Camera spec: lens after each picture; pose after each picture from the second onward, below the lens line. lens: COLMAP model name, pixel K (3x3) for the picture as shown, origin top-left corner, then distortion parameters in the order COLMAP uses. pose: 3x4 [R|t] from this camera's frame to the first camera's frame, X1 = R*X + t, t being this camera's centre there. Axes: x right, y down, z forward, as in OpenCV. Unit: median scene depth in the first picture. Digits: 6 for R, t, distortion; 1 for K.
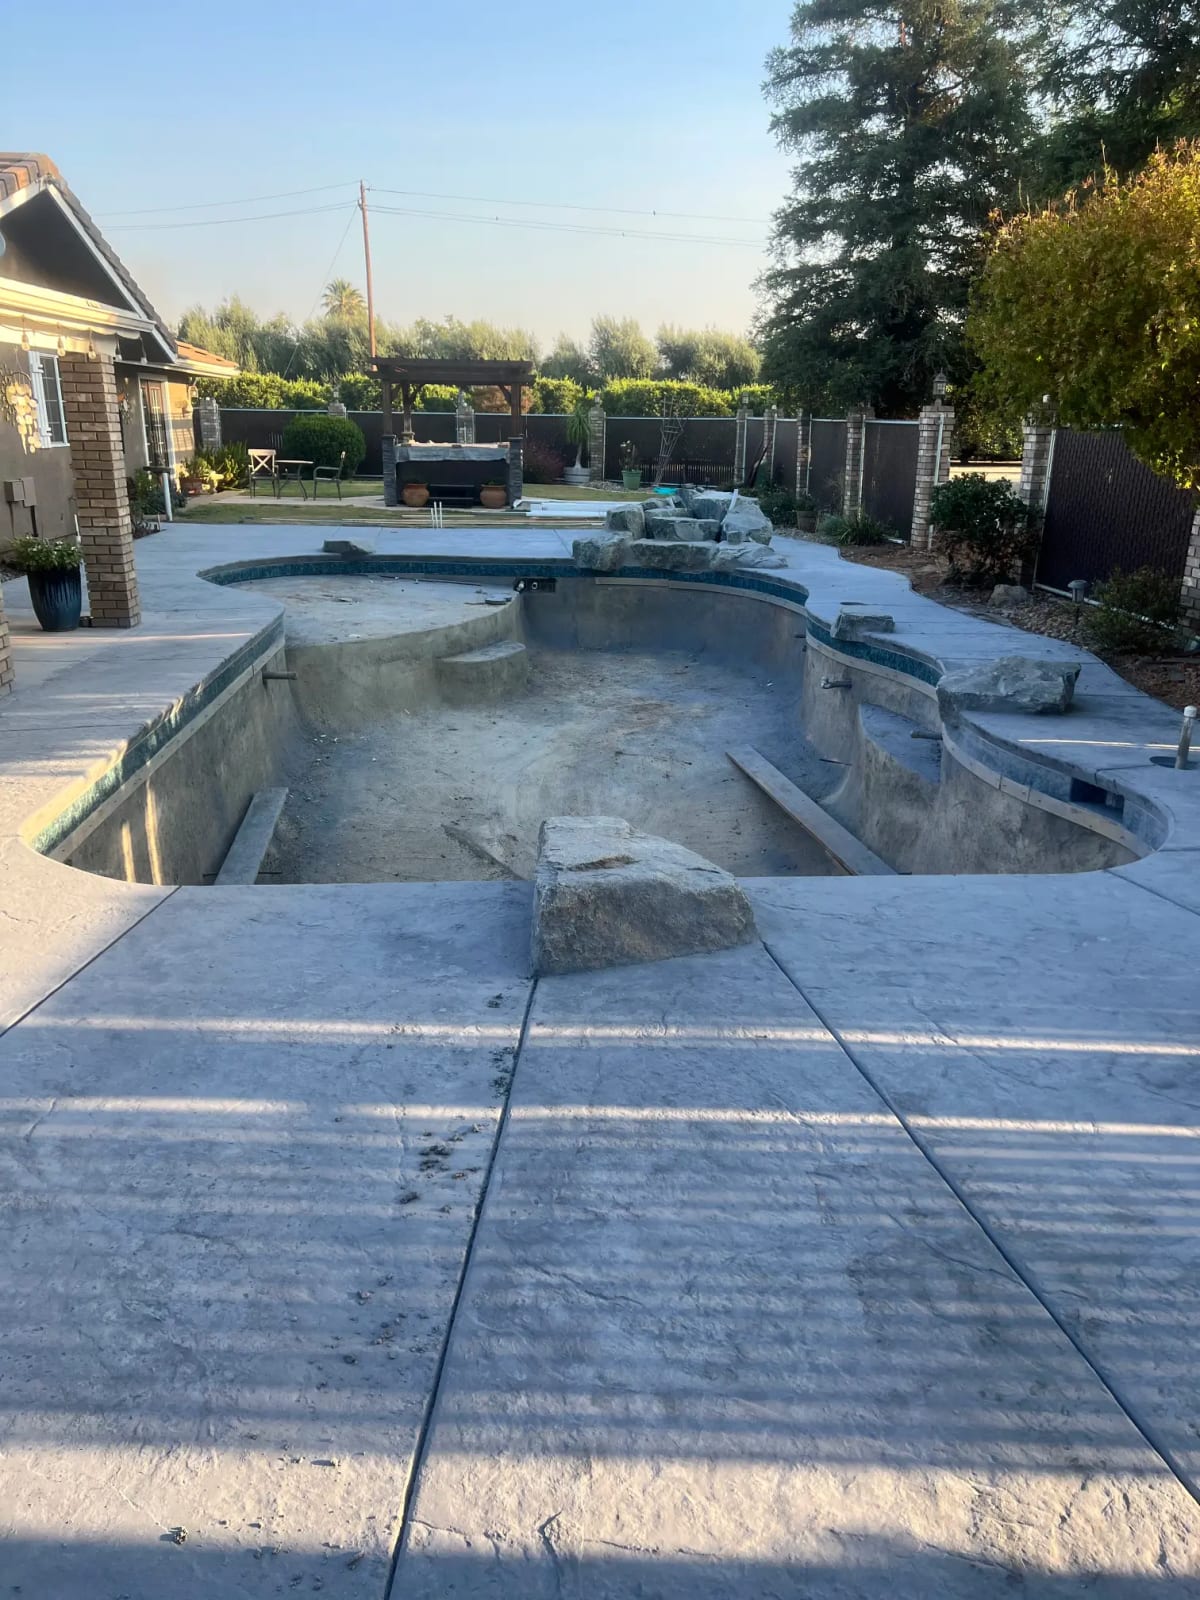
lens RADIAL K [[1196.7, 0, 604.6], [0, 1196.7, 829.9], [0, 0, 1]] dist [0.032575, -0.009389]
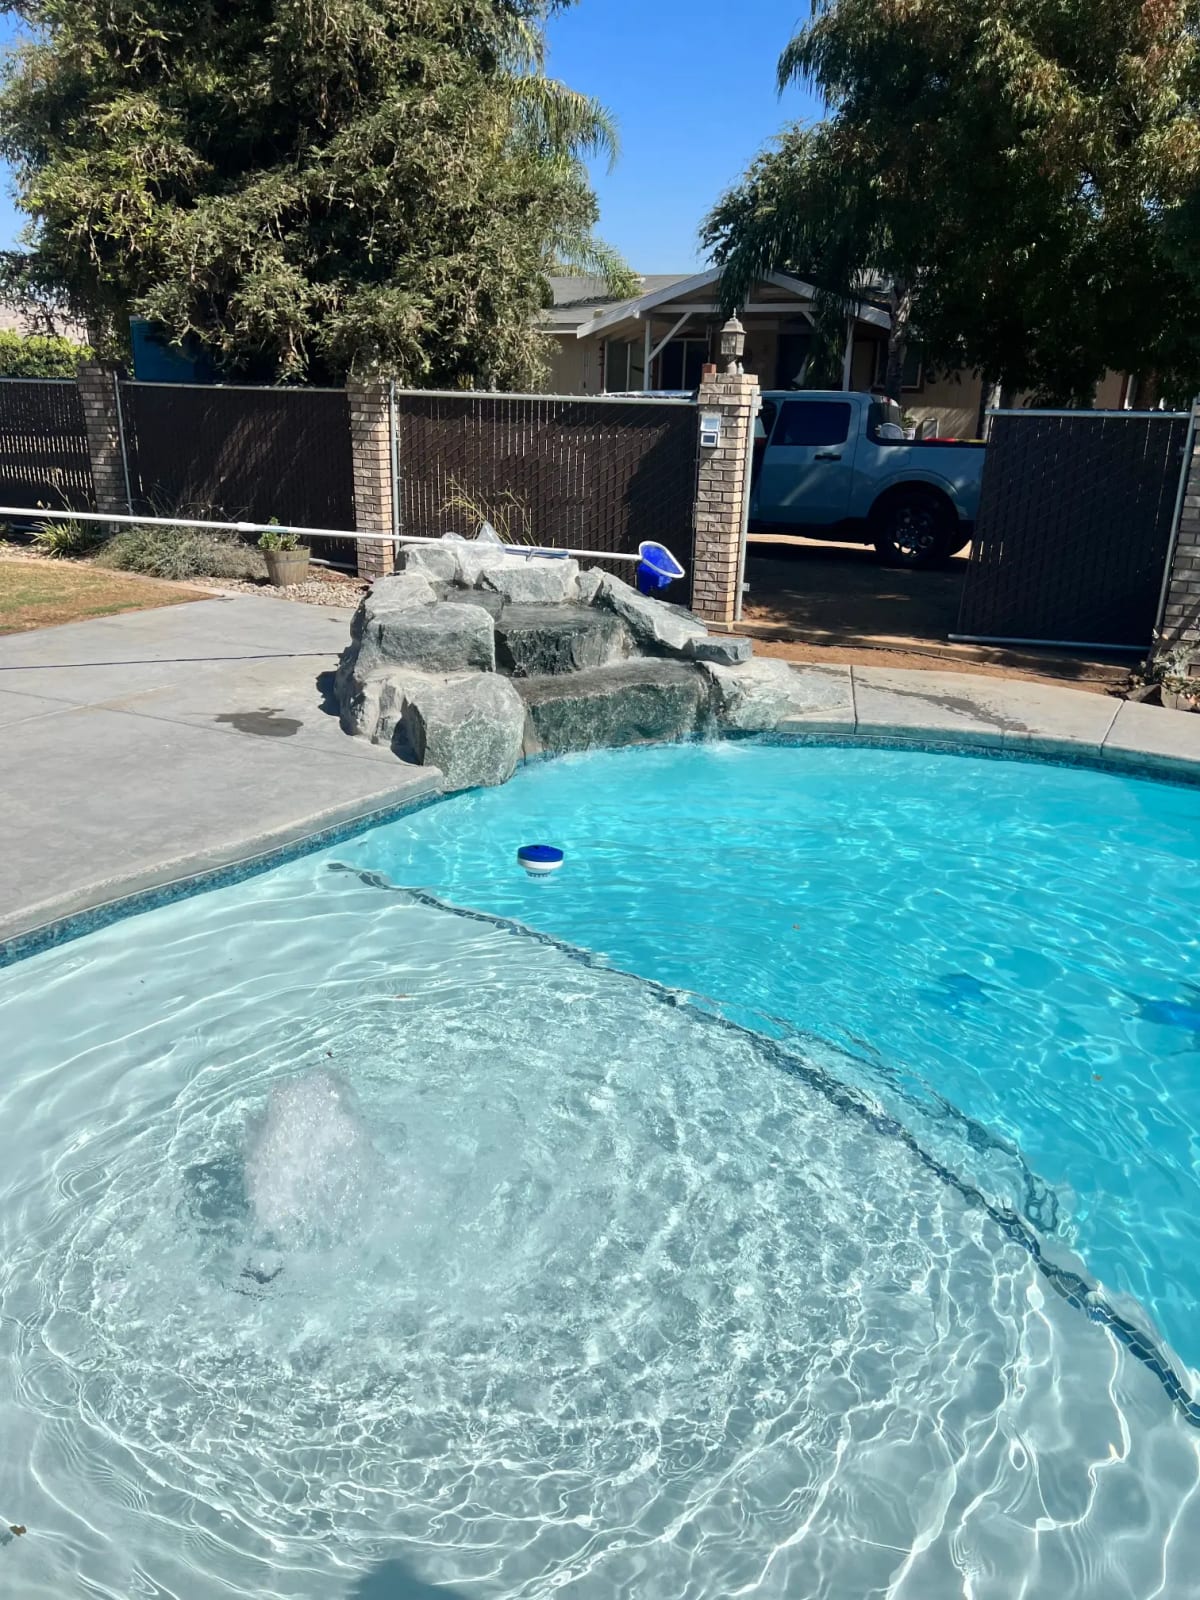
lens RADIAL K [[1207.3, 0, 596.0], [0, 1207.3, 817.5], [0, 0, 1]] dist [0.014303, 0.005332]
pose [[0.572534, -0.266860, 0.775235, -0.219161], [0.247982, 0.957623, 0.146502, -0.189267], [-0.781479, 0.108367, 0.614449, 0.542712]]
